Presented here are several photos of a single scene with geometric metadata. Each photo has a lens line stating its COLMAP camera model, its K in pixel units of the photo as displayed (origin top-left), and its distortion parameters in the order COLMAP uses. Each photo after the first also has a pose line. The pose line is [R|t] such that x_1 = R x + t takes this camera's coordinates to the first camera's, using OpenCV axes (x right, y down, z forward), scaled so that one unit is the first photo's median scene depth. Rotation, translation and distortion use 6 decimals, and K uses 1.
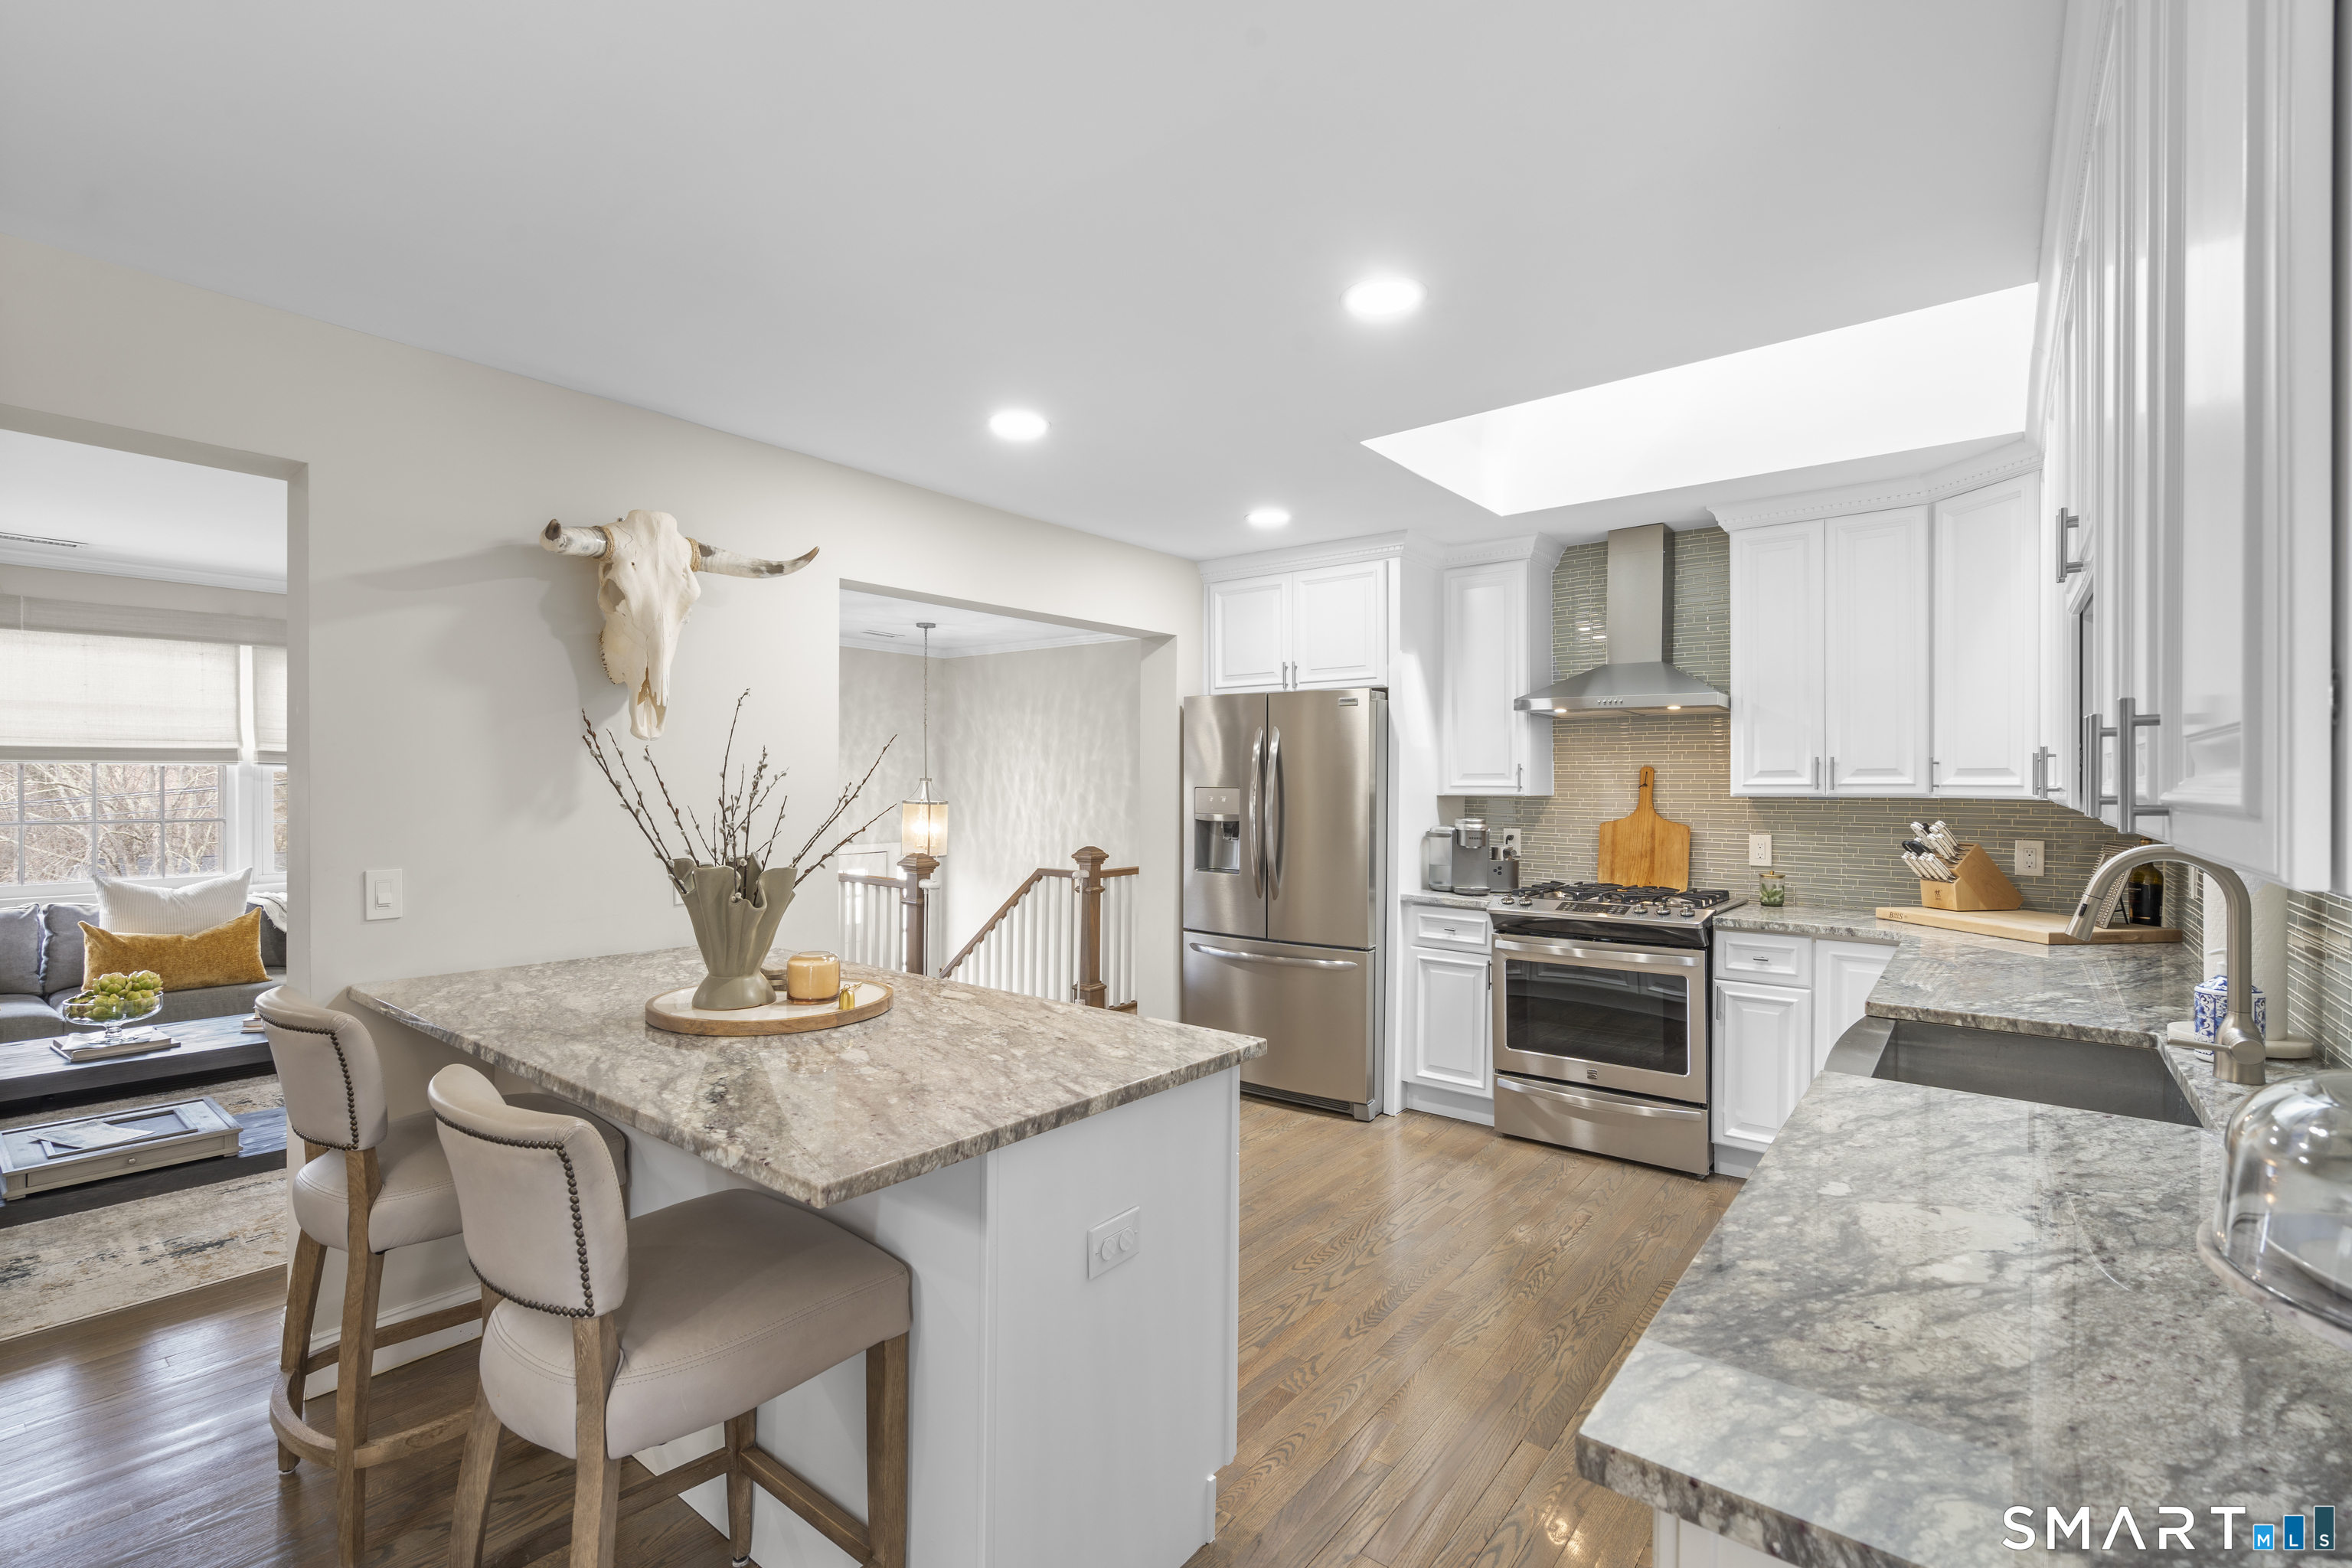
lens RADIAL K [[1052.4, 0, 1176.0], [0, 1052.4, 784.0], [0, 0, 1]] dist [-0.001352, -0.000889]
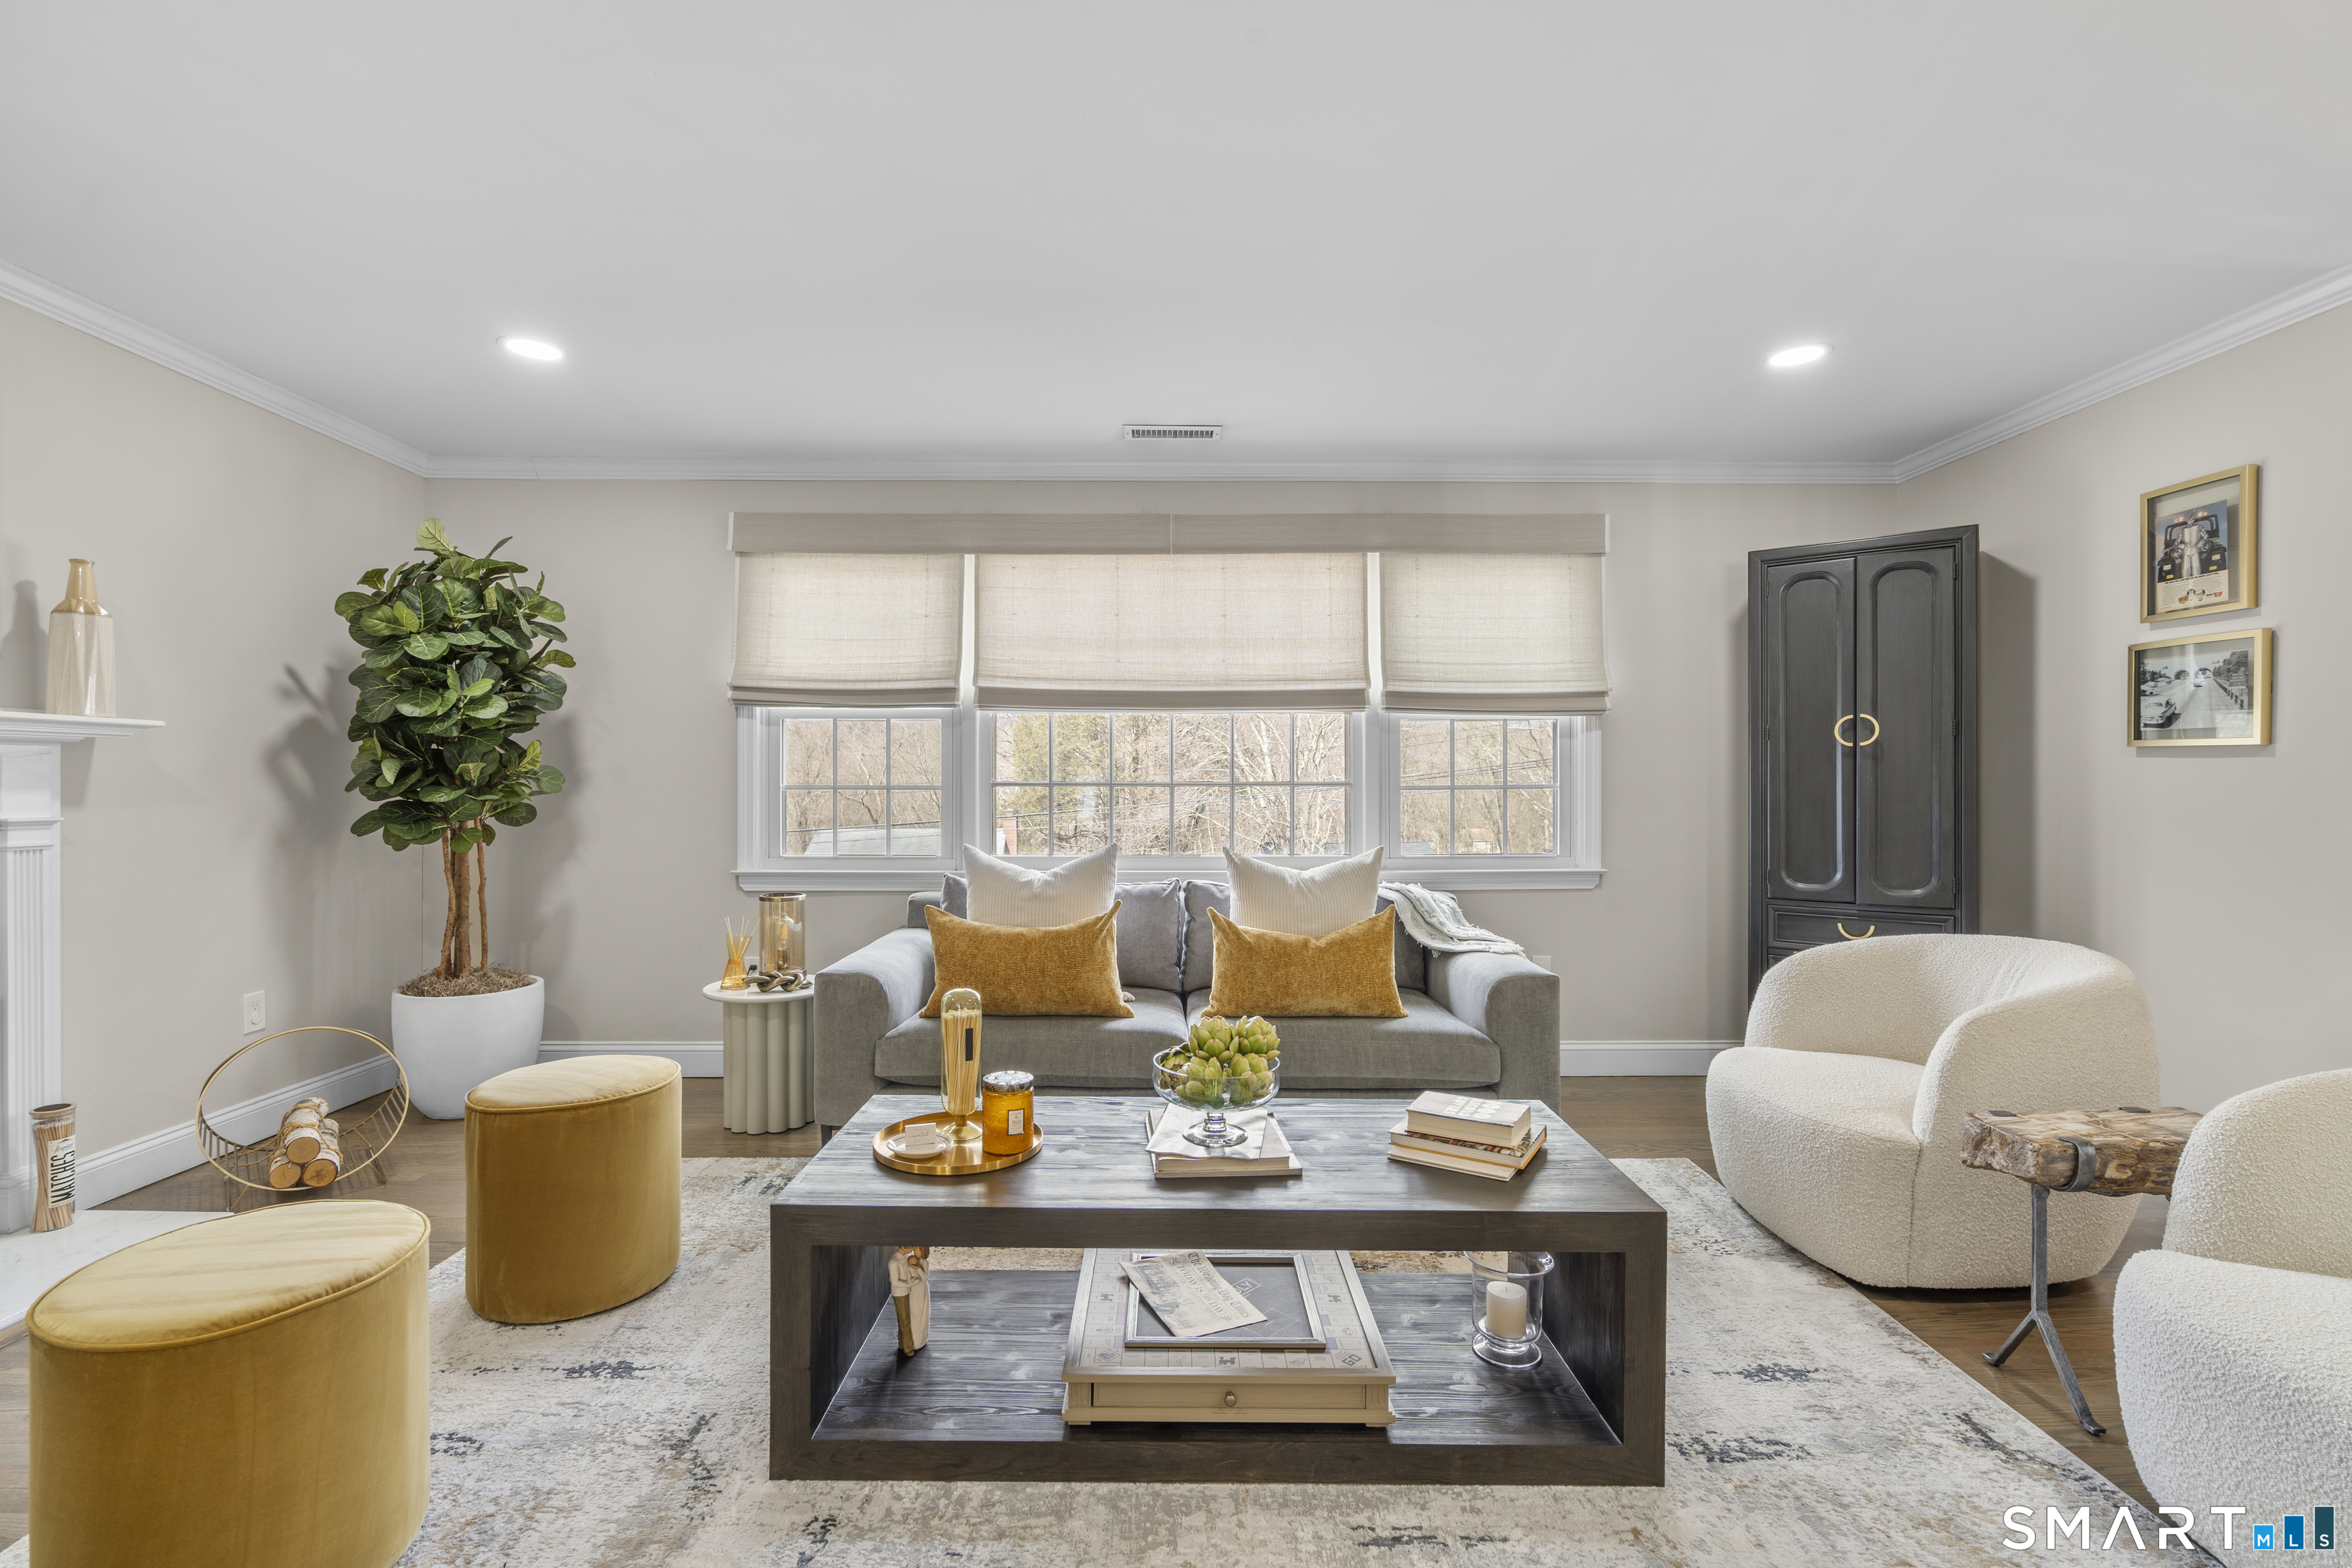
lens RADIAL K [[1070.8, 0, 1181.3], [0, 1070.8, 783.8], [0, 0, 1]] dist [0.001717, 0.001385]
pose [[0.634440, -0.001676, -0.772970, -0.442306], [-0.000880, 0.999995, -0.002890, 0.042683], [0.772972, 0.002514, 0.634436, 0.474440]]
